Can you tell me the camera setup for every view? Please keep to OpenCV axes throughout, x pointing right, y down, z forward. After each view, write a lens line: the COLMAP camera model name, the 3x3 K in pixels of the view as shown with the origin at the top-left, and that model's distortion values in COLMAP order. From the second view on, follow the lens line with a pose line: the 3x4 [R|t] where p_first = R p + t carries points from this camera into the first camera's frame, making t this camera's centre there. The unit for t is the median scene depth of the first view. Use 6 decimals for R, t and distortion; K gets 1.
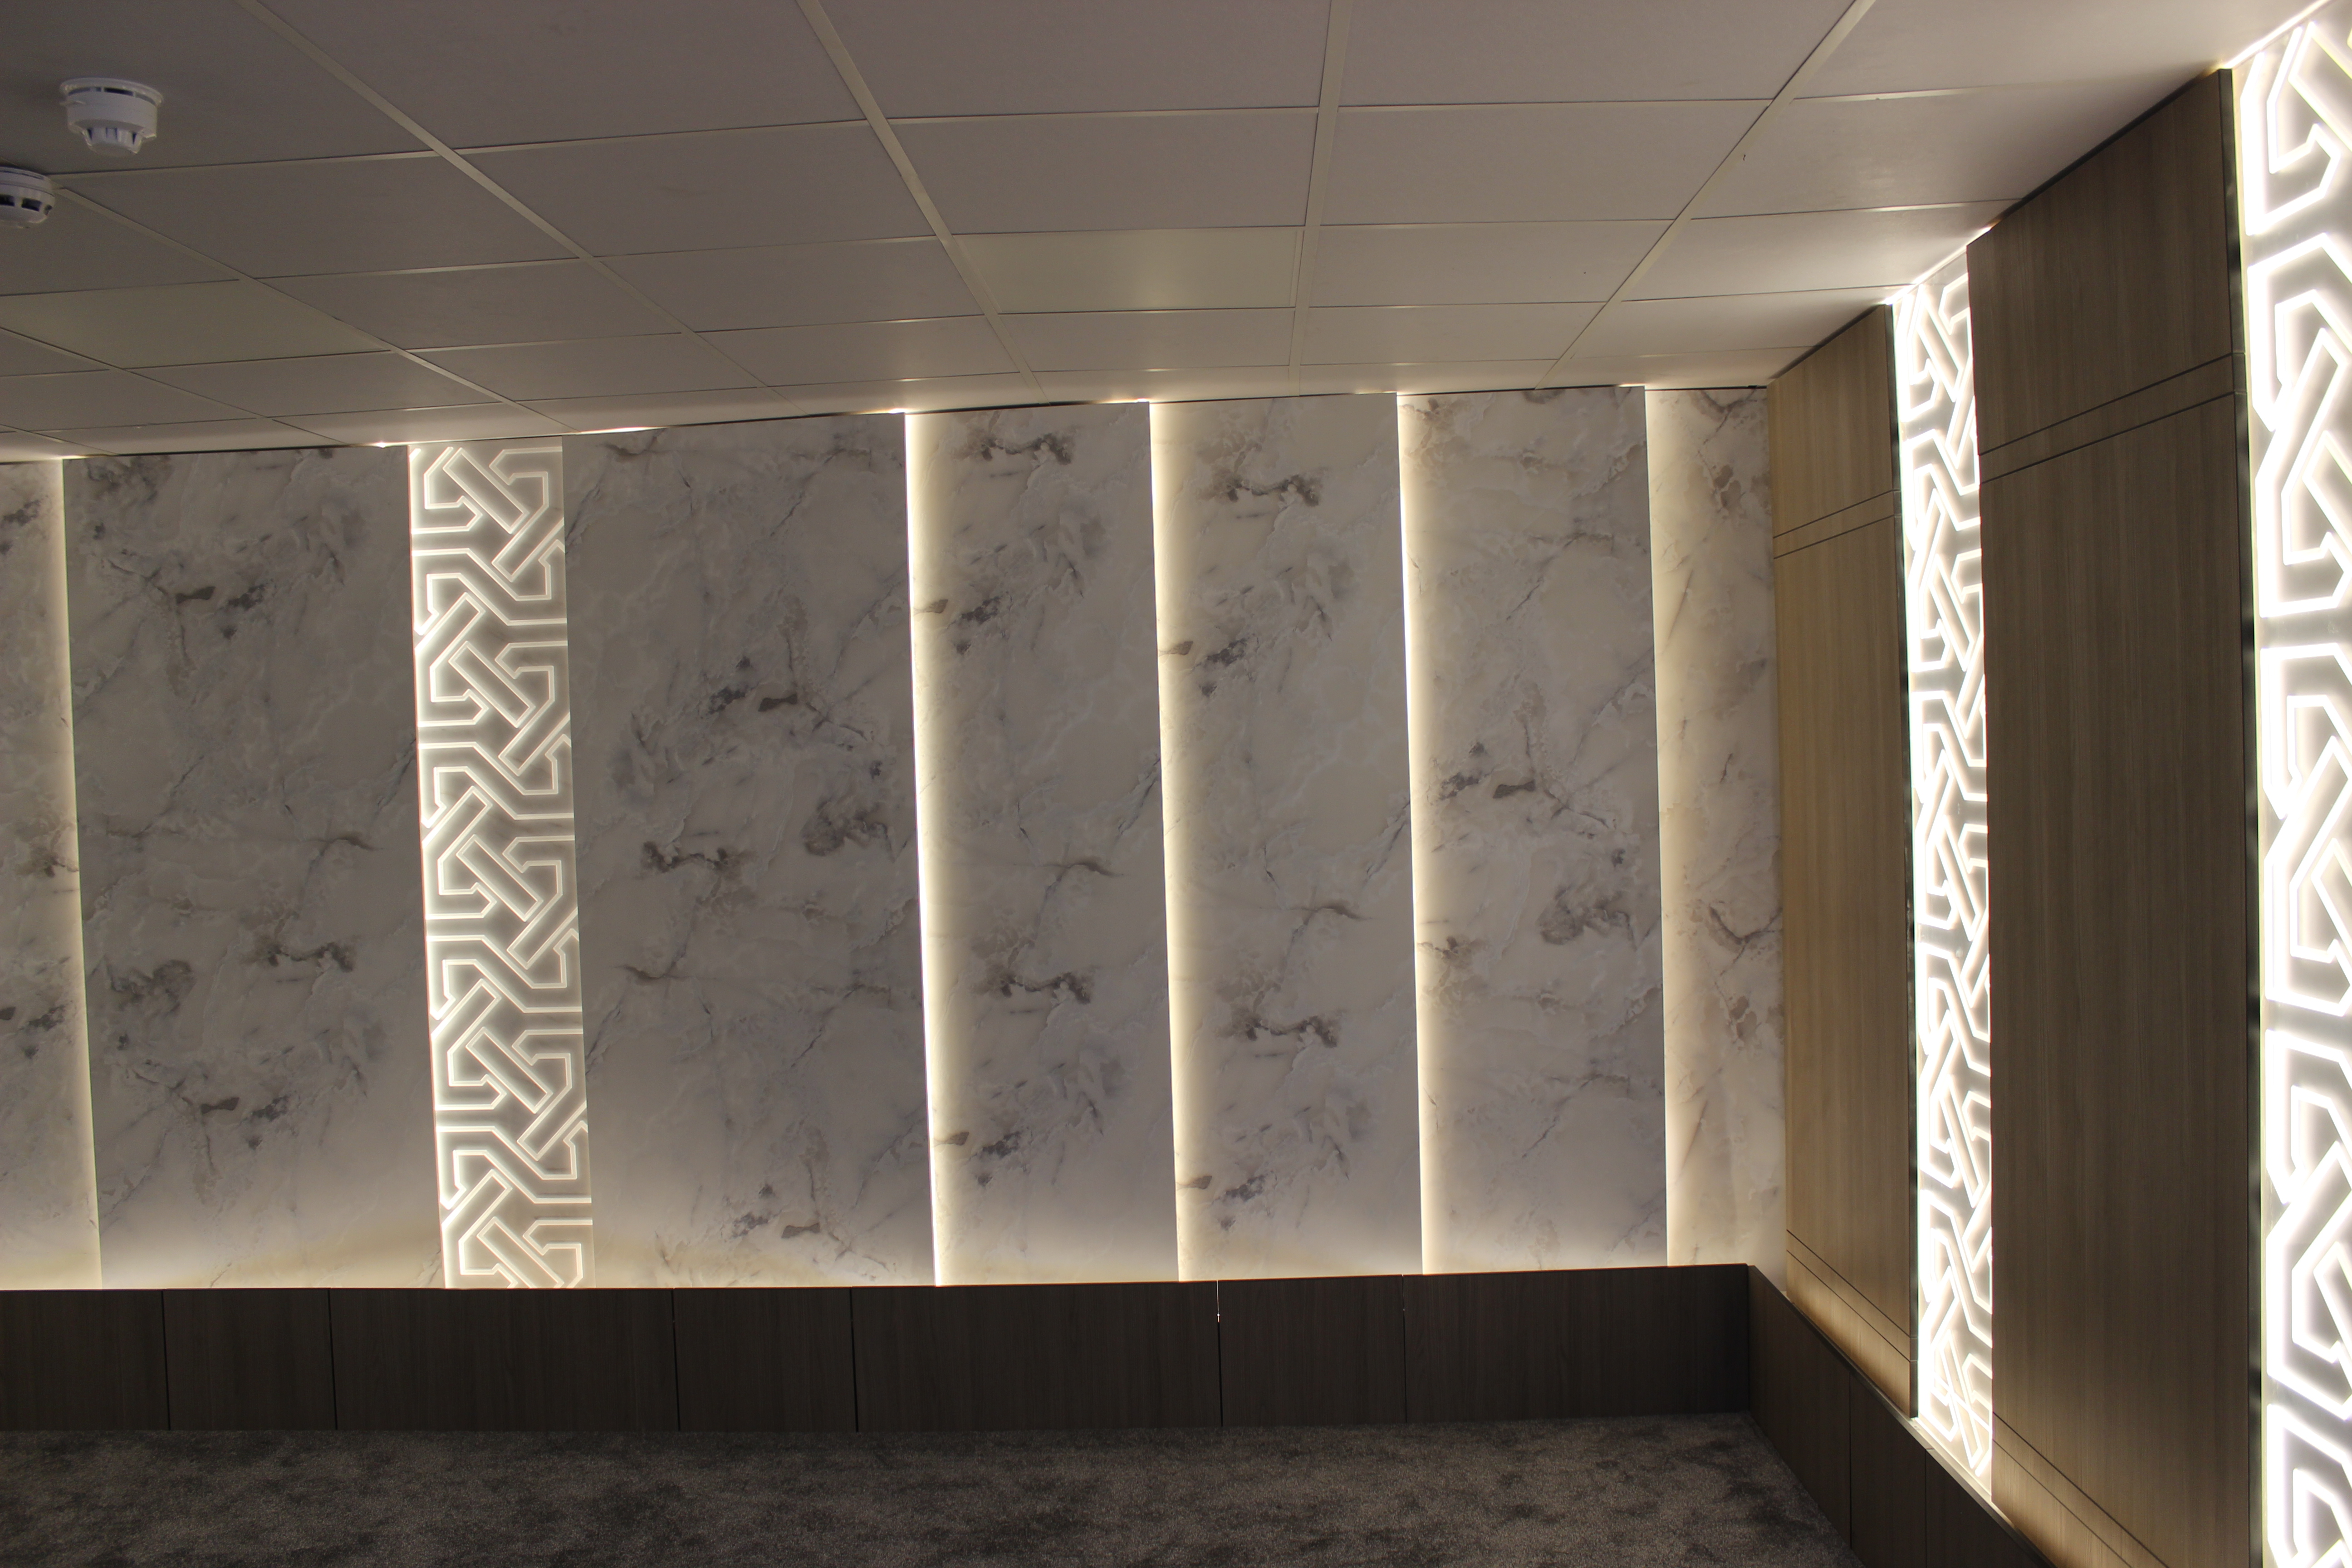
lens RADIAL K [[1976.2, 0, 1176.0], [0, 1976.2, 784.0], [0, 0, 1]] dist [-0.156323, 0.135279]
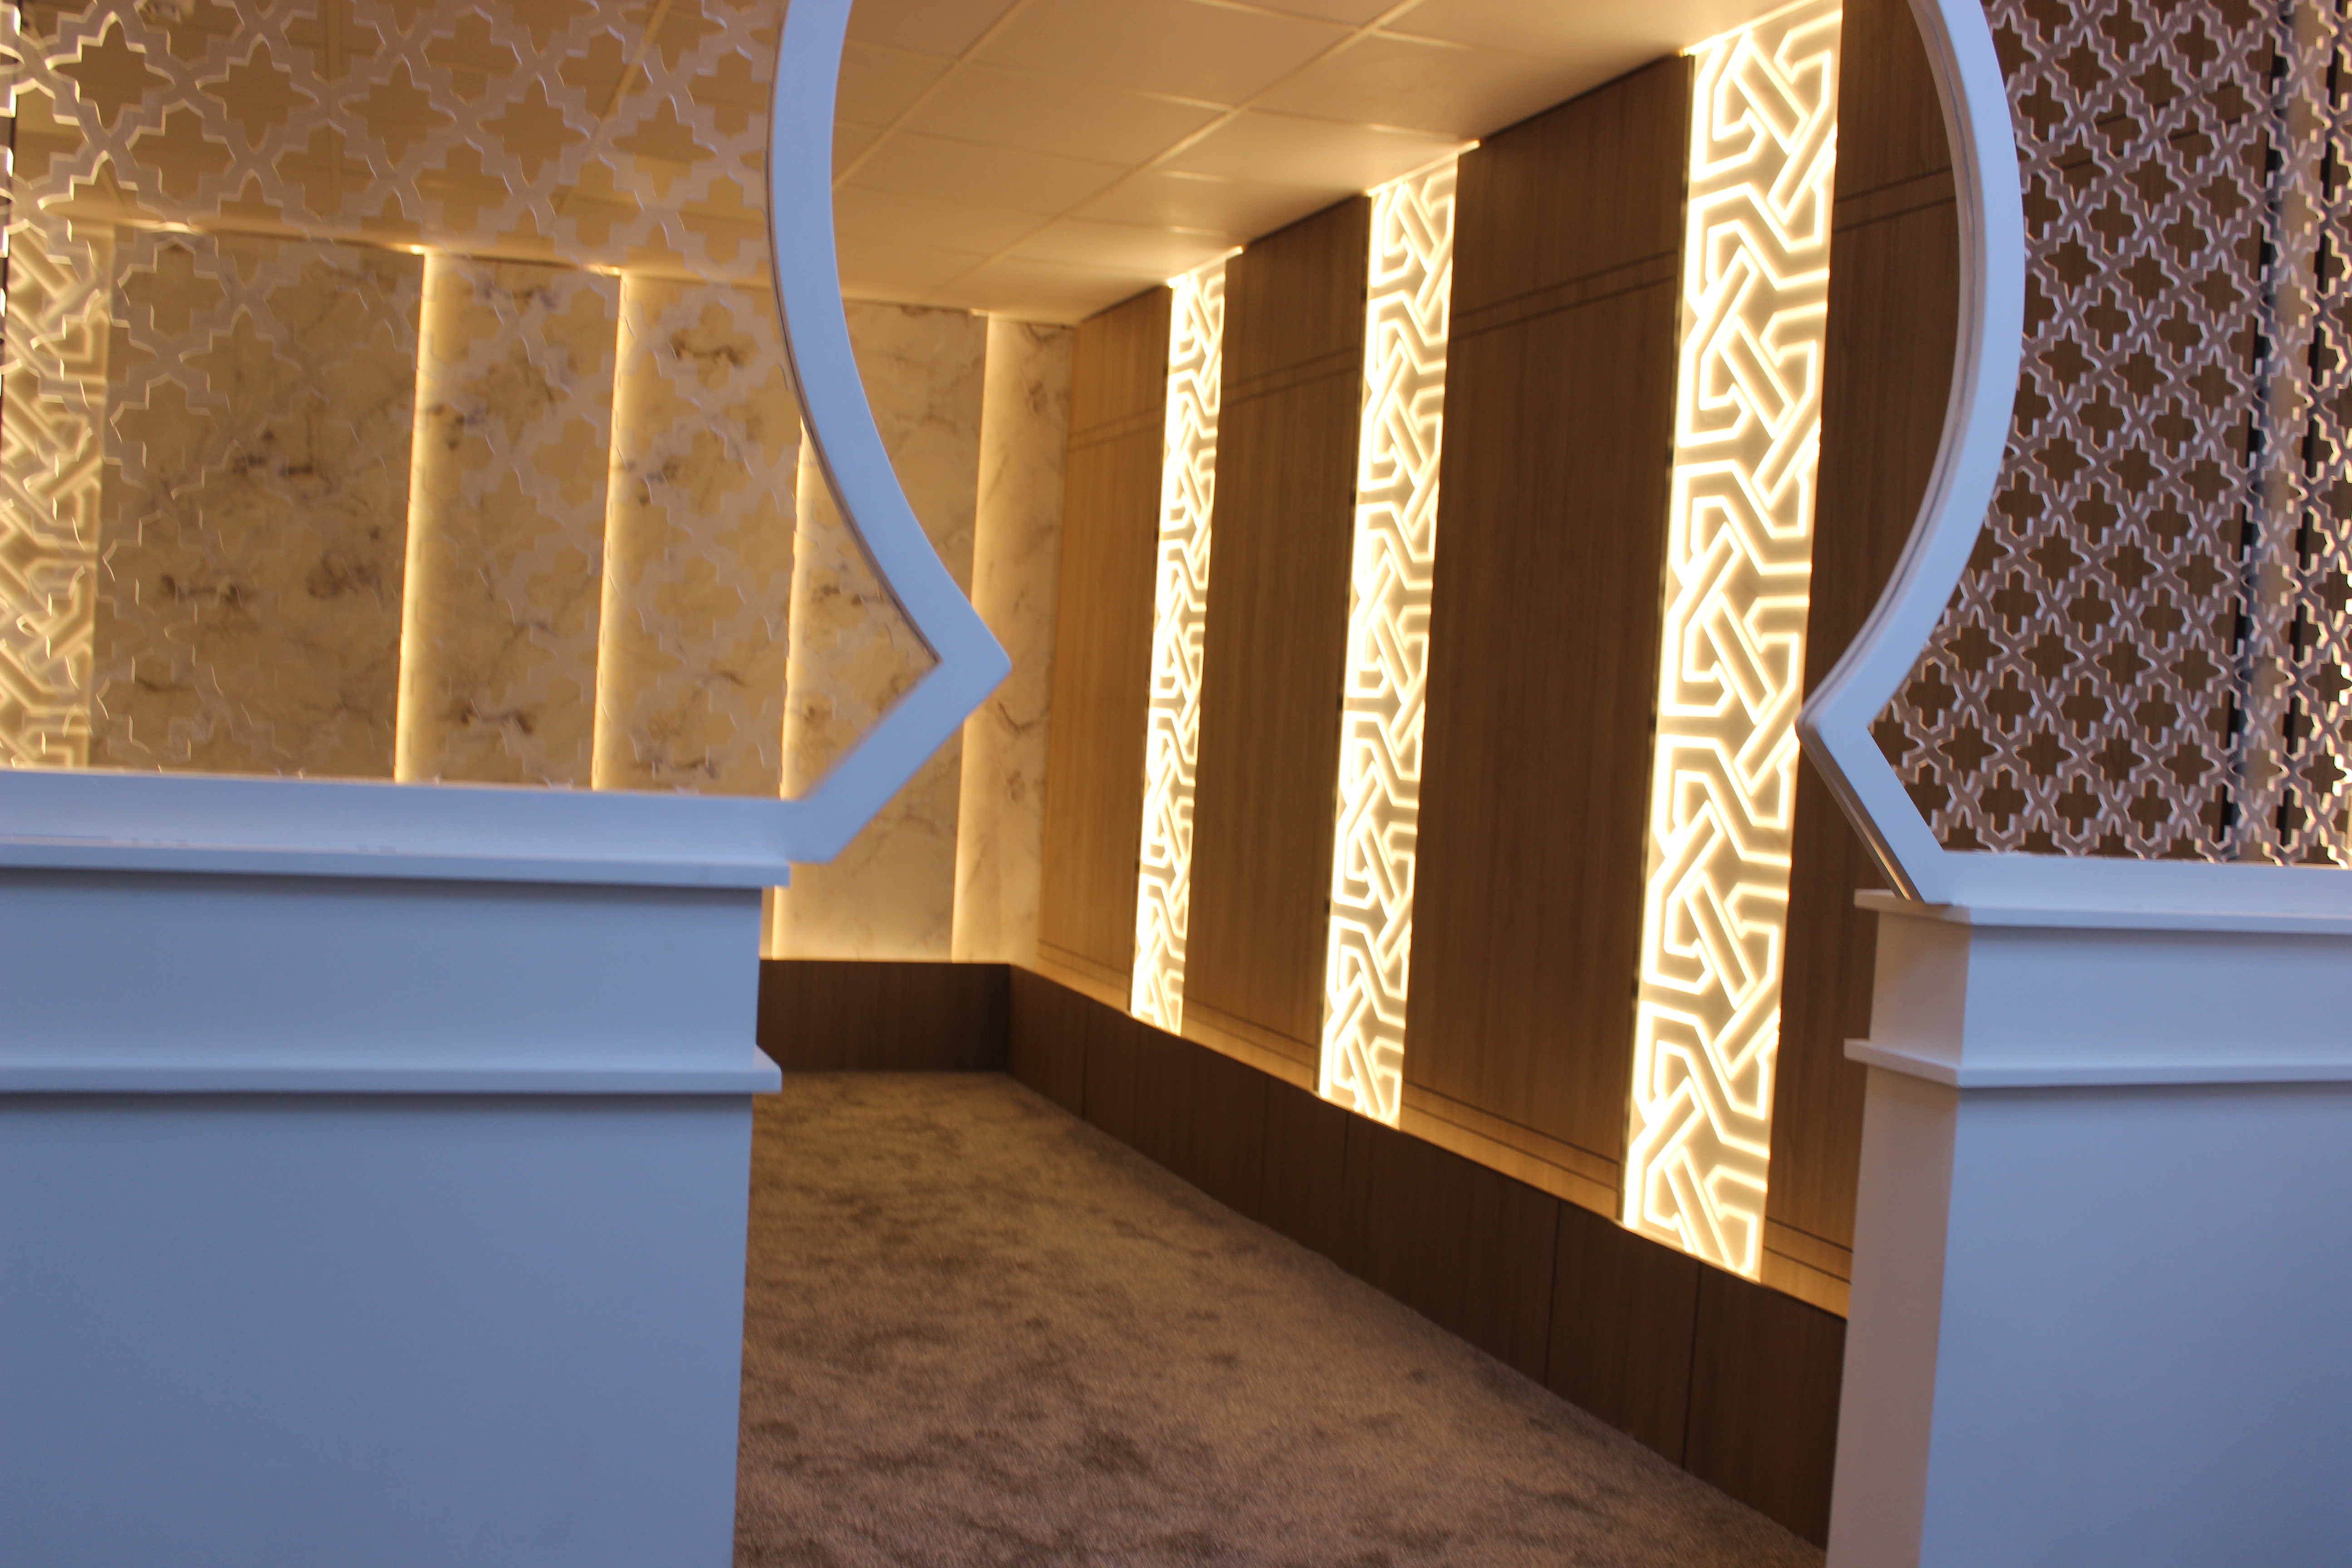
lens RADIAL K [[2223.8, 0, 1176.0], [0, 2223.8, 784.0], [0, 0, 1]] dist [-0.154161, 0.161526]
pose [[0.917858, 0.073029, 0.390132, -0.288781], [-0.080666, 0.996736, 0.003203, 0.142746], [-0.388624, -0.034410, 0.920754, -0.643954]]
